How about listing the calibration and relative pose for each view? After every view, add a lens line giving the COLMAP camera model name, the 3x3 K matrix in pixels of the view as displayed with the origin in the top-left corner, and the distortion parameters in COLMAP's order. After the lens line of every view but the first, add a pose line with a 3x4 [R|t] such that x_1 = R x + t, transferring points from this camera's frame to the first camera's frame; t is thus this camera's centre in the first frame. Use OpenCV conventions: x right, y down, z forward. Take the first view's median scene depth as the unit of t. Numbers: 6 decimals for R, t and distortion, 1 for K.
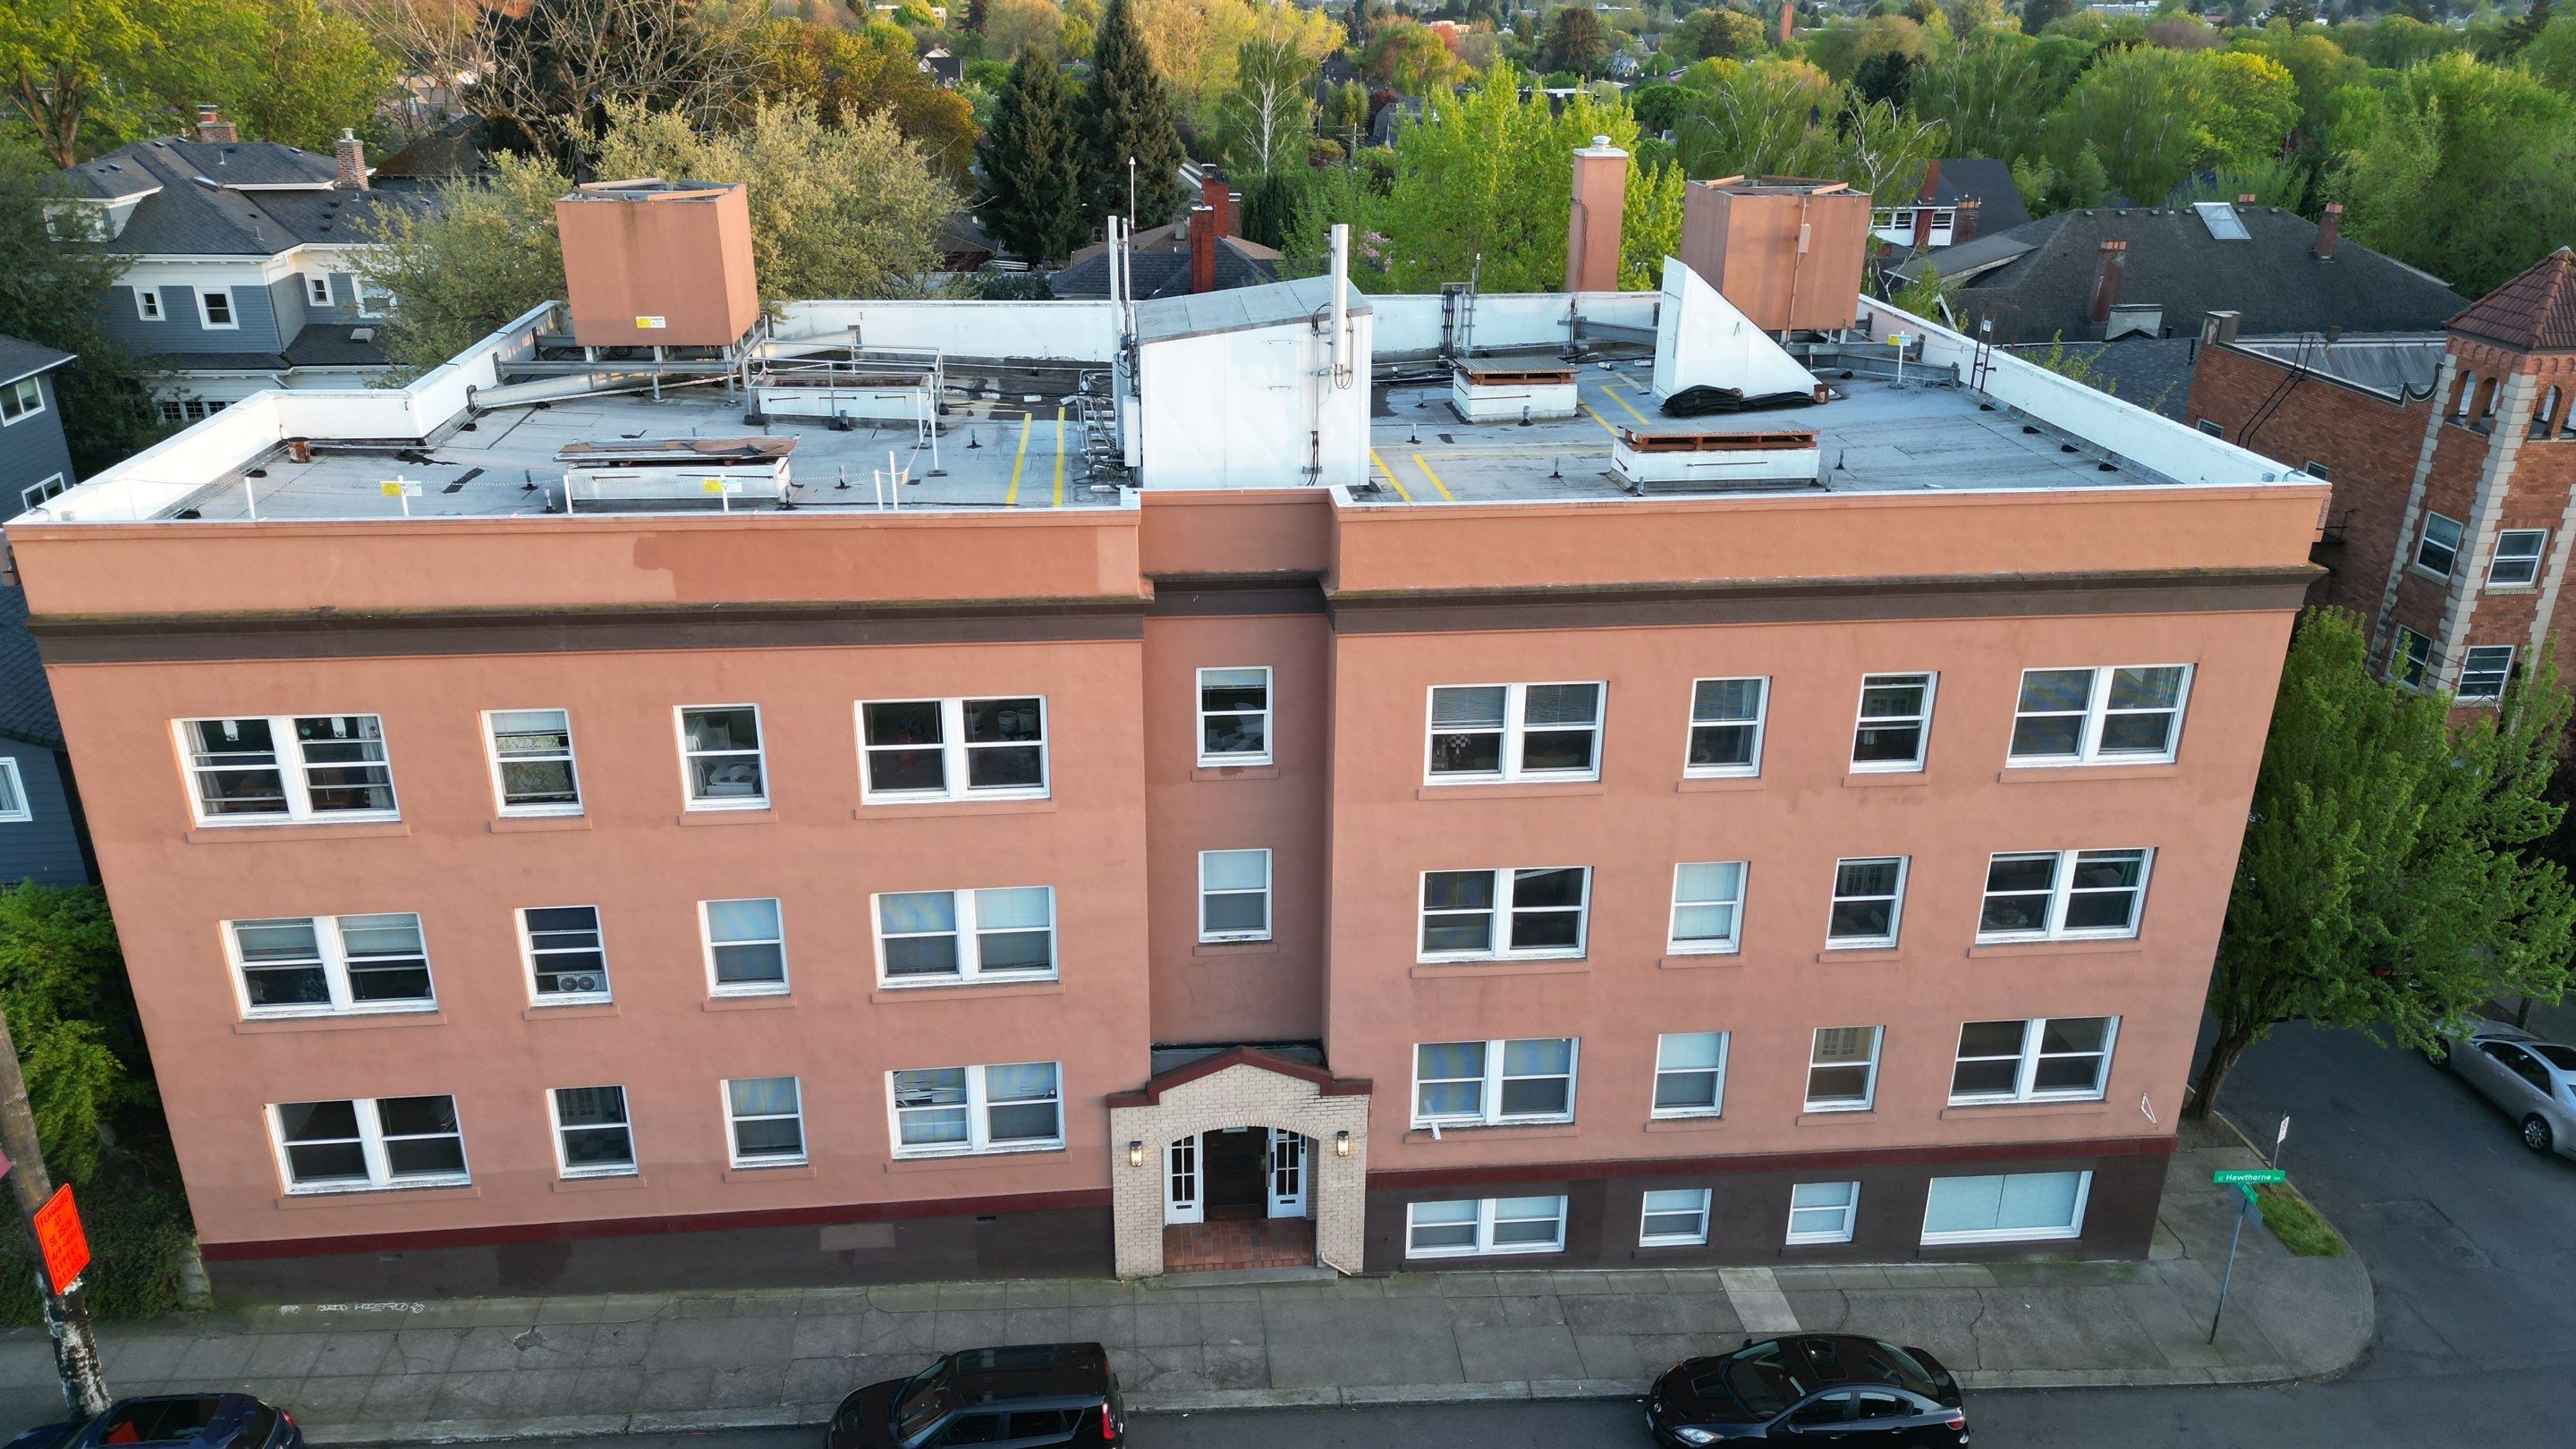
lens RADIAL K [[1797.5, 0, 1286.5], [0, 1797.5, 715.8], [0, 0, 1]] dist [0.088830, -0.101914]
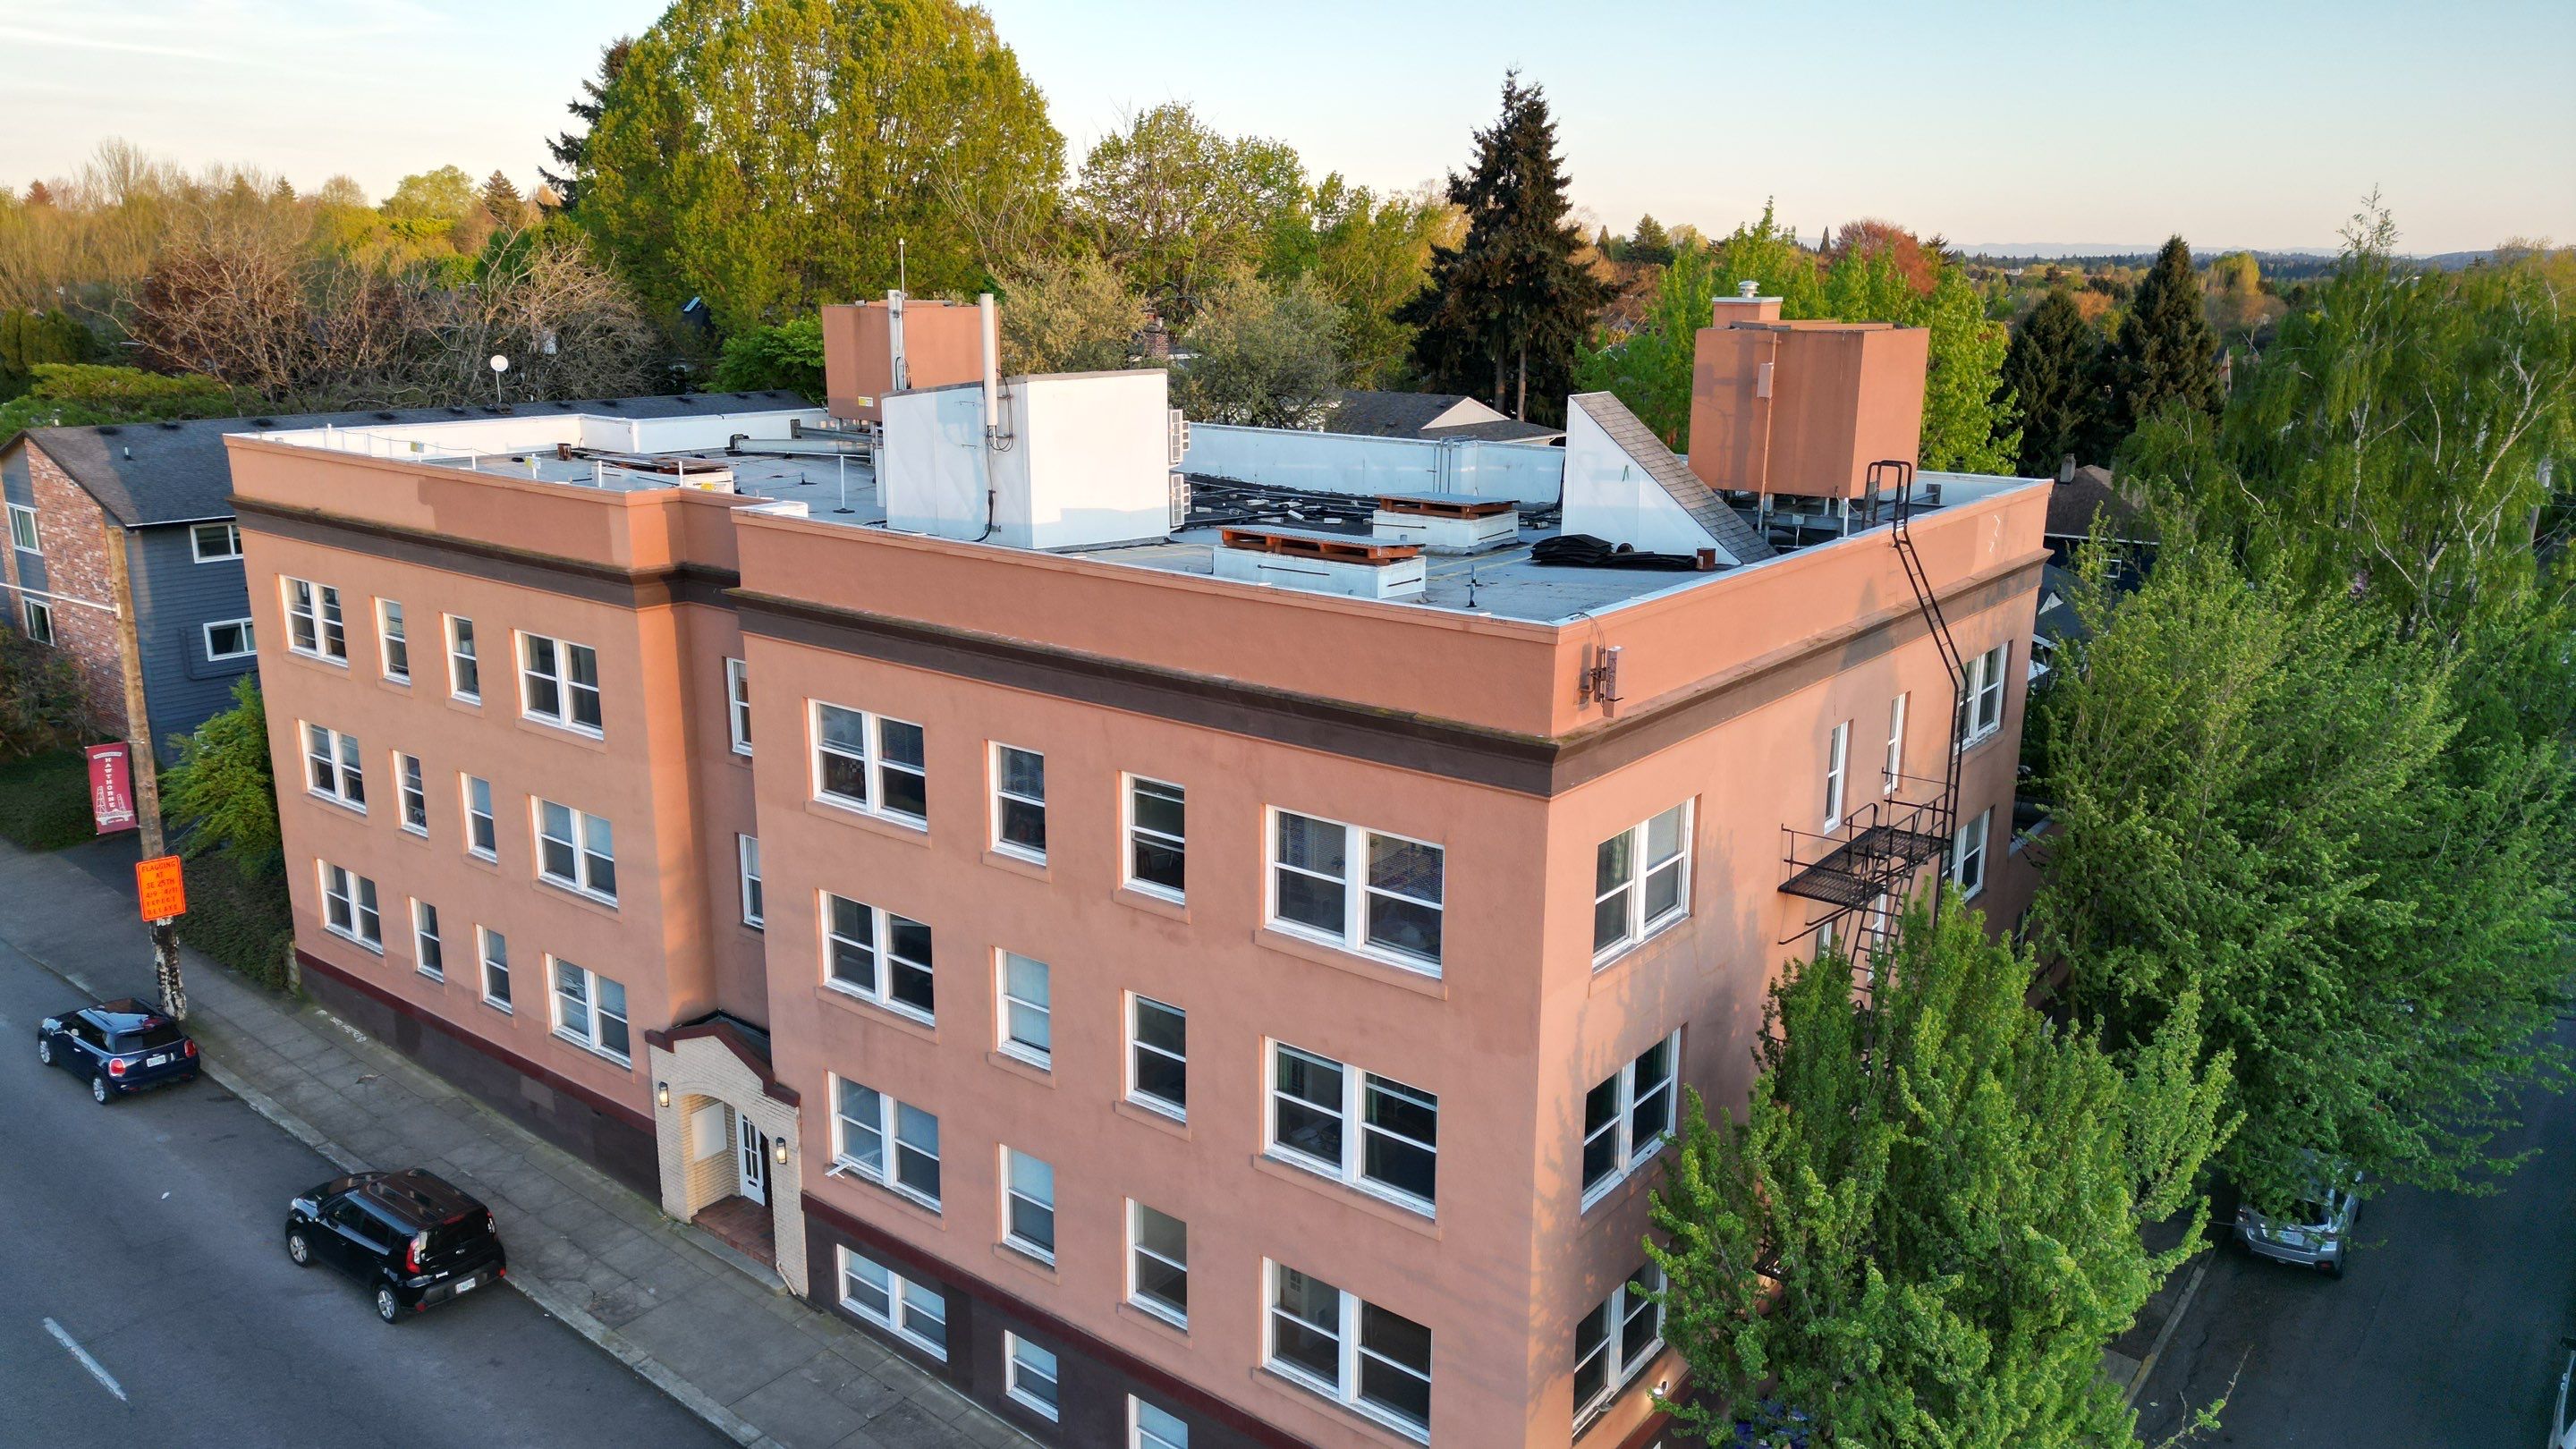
lens RADIAL K [[1797.5, 0, 1286.5], [0, 1797.5, 715.8], [0, 0, 1]] dist [0.088830, -0.101914]
pose [[0.721601, 0.161349, -0.673245, 0.886321], [-0.262336, 0.963668, -0.050227, -0.024349], [0.640681, 0.212861, 0.737711, 0.367519]]
